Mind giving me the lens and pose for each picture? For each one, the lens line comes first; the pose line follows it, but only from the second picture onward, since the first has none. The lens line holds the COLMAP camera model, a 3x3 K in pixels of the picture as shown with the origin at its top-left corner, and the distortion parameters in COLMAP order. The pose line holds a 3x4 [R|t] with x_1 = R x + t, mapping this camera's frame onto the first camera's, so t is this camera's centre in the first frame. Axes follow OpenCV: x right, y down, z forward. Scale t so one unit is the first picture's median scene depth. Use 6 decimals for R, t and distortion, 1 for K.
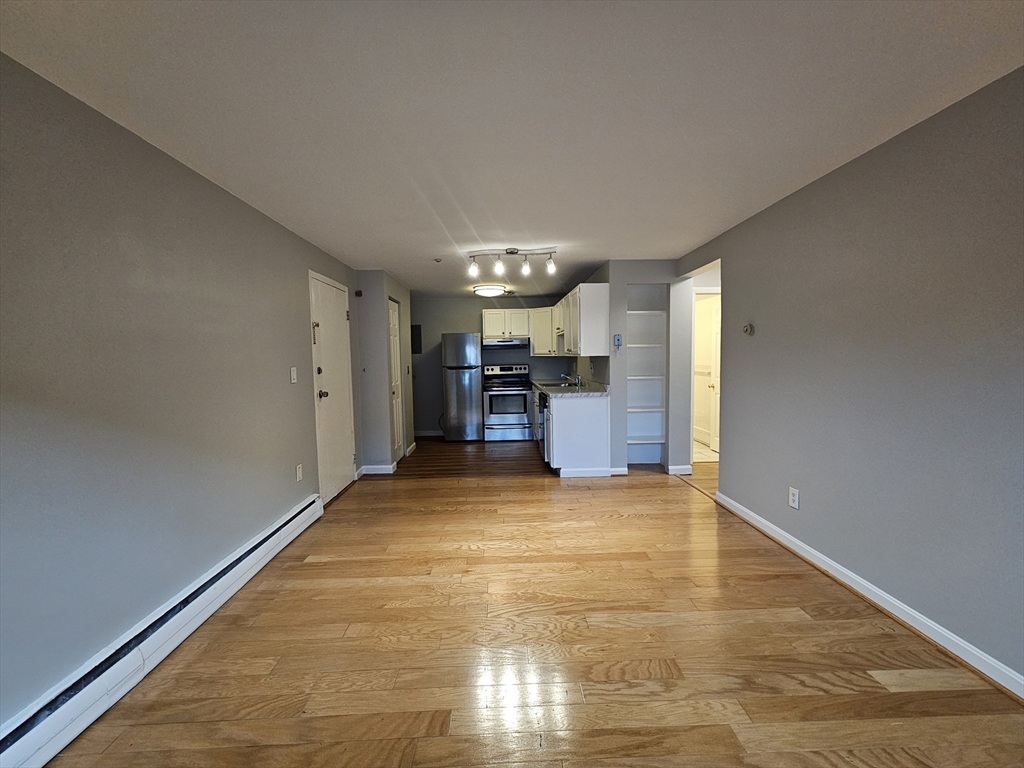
lens RADIAL K [[411.3, 0, 512.0], [0, 411.3, 386.3], [0, 0, 1]] dist [0.002916, 0.000510]
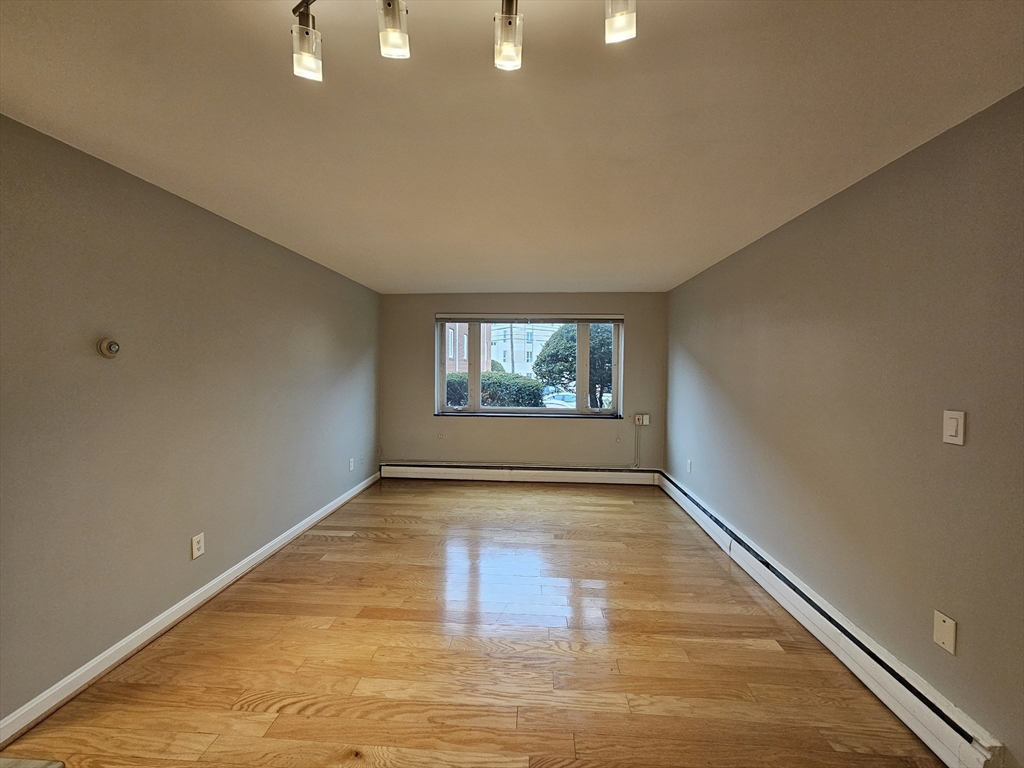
lens RADIAL K [[411.3, 0, 510.4], [0, 411.3, 380.2], [0, 0, 1]] dist [0.002916, 0.000510]
pose [[-0.994955, 0.008024, 0.100004, -0.070738], [0.018155, 0.994740, 0.100814, -0.143963], [-0.098669, 0.102121, -0.989867, 1.566352]]
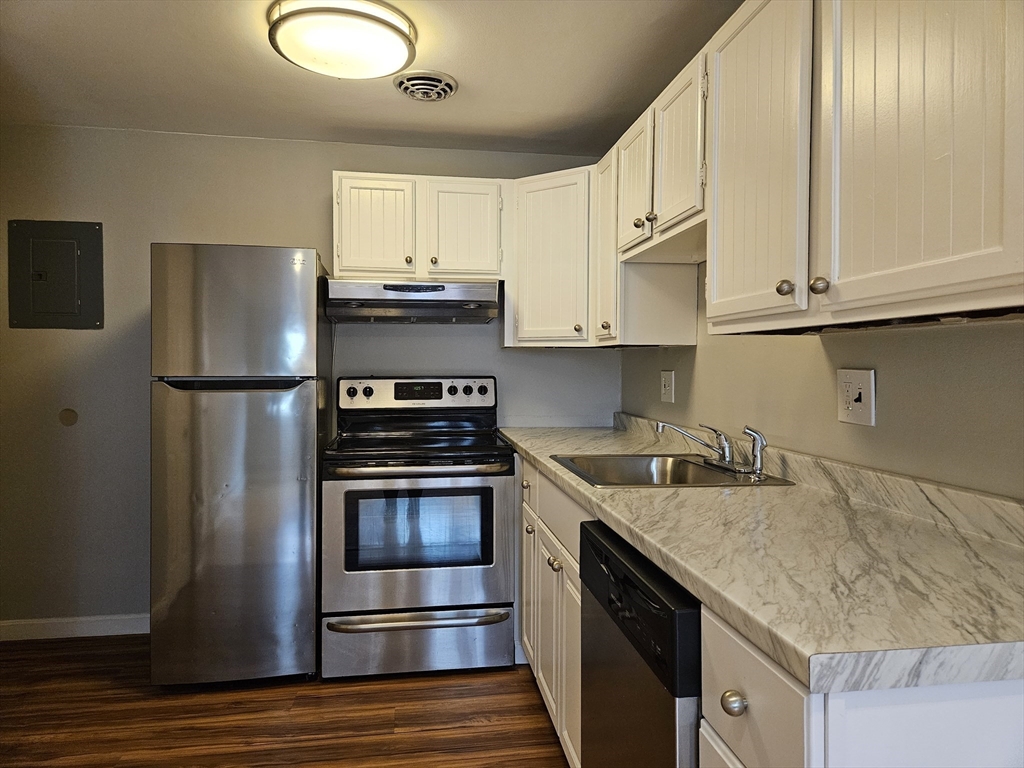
lens RADIAL K [[680.7, 0, 510.8], [0, 680.7, 374.4], [0, 0, 1]] dist [0.054622, -0.034418]
pose [[0.993687, 0.020071, 0.110381, -0.002288], [-0.012906, 0.997786, -0.065245, -0.024733], [-0.111446, 0.063408, 0.991746, 0.553343]]
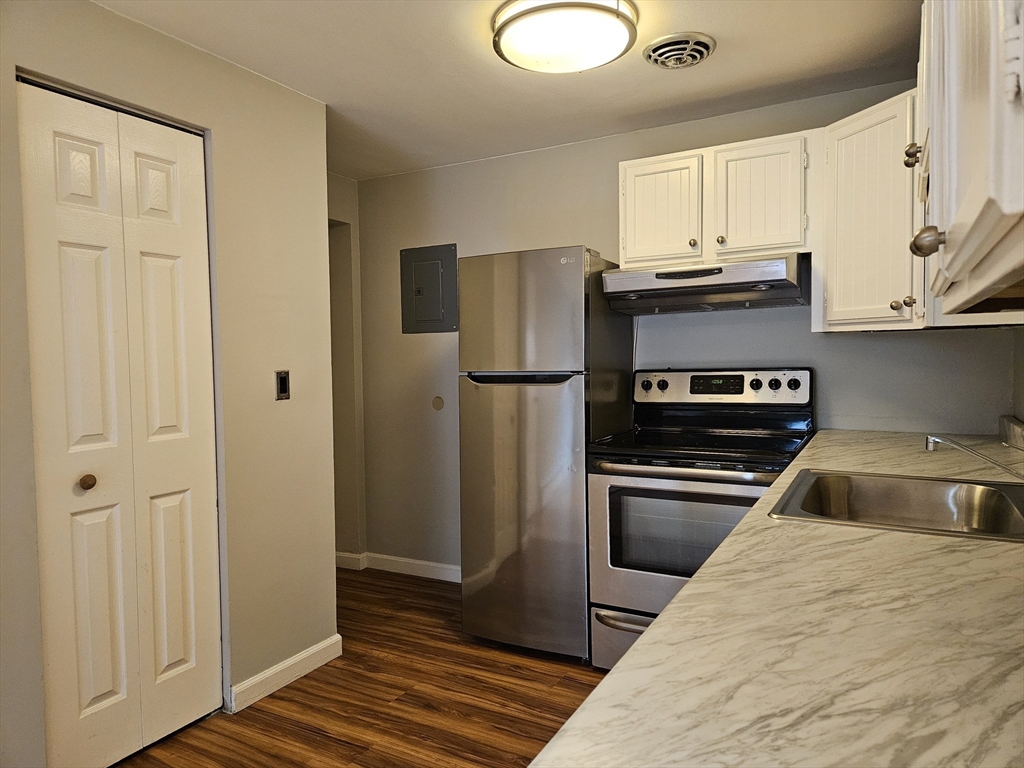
lens RADIAL K [[680.7, 0, 504.1], [0, 680.7, 379.3], [0, 0, 1]] dist [0.054622, -0.034418]
pose [[0.857870, 0.018869, -0.513520, 0.099227], [-0.034353, 0.999196, -0.020674, -0.033448], [0.512717, 0.035377, 0.857828, 0.590315]]
